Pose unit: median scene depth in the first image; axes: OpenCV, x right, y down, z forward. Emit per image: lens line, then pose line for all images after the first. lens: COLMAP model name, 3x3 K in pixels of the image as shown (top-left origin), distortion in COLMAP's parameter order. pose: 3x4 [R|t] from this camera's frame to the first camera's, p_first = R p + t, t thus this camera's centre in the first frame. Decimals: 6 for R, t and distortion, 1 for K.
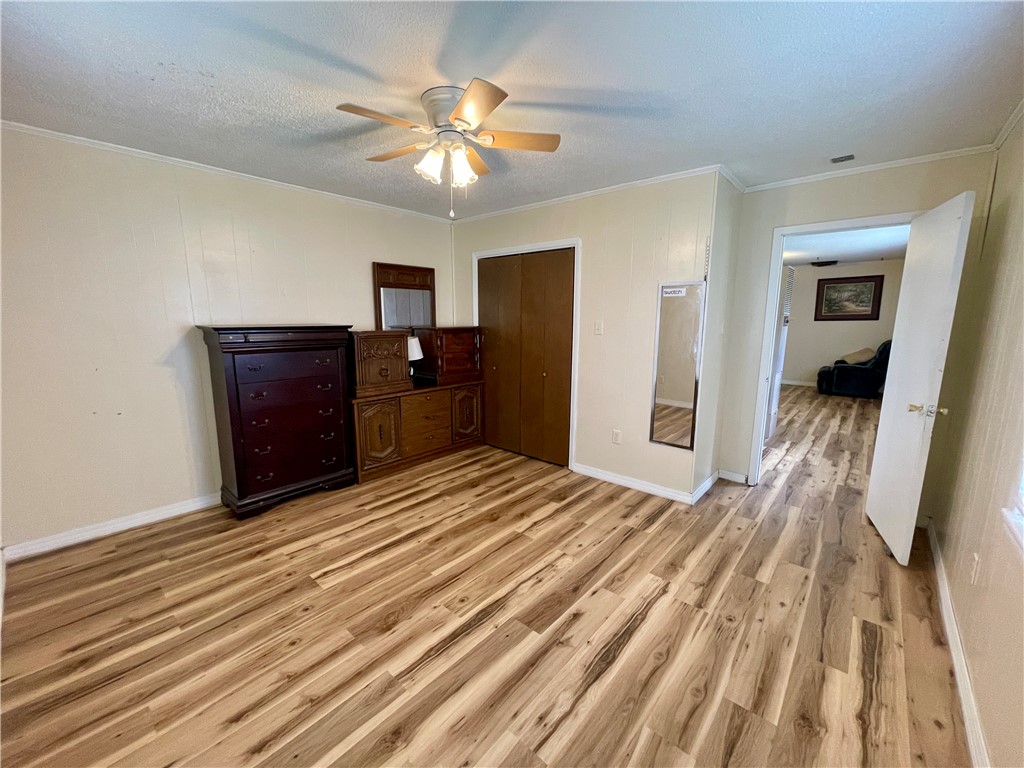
lens RADIAL K [[412.8, 0, 511.2], [0, 412.8, 387.0], [0, 0, 1]] dist [-0.002835, 0.001130]
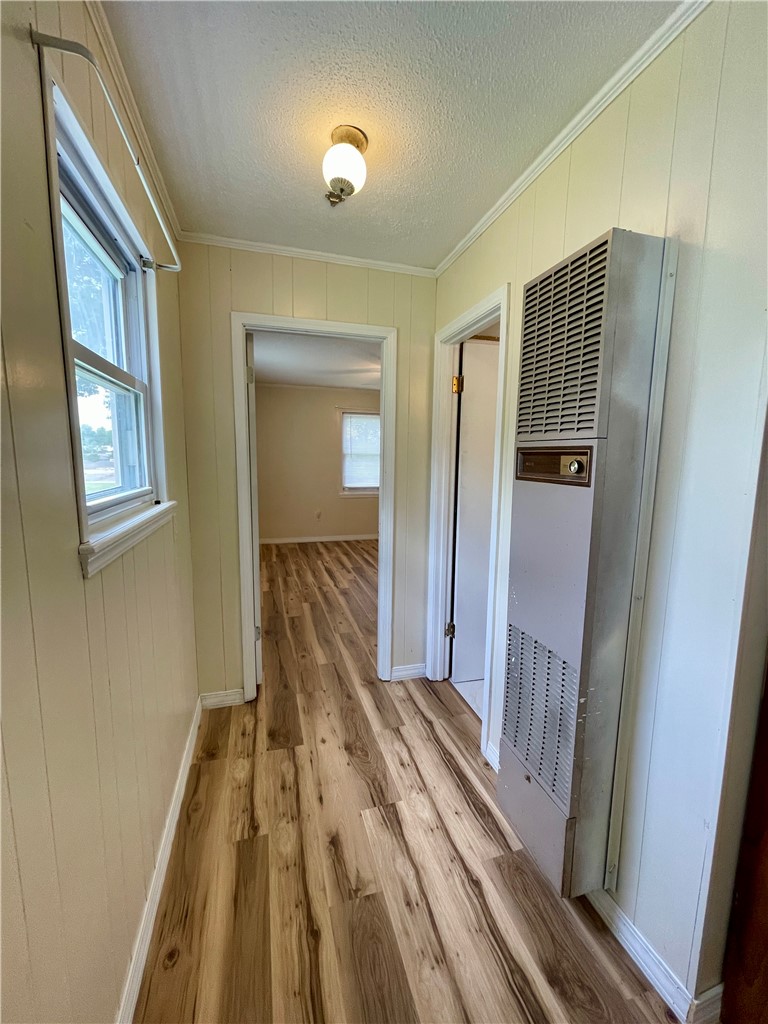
lens RADIAL K [[412.8, 0, 382.8], [0, 412.8, 510.7], [0, 0, 1]] dist [-0.002835, 0.001130]
pose [[-0.531822, 0.099105, -0.841037, 1.683797], [-0.165741, 0.961742, 0.218133, -0.302368], [0.830479, 0.255402, -0.495050, 1.843164]]
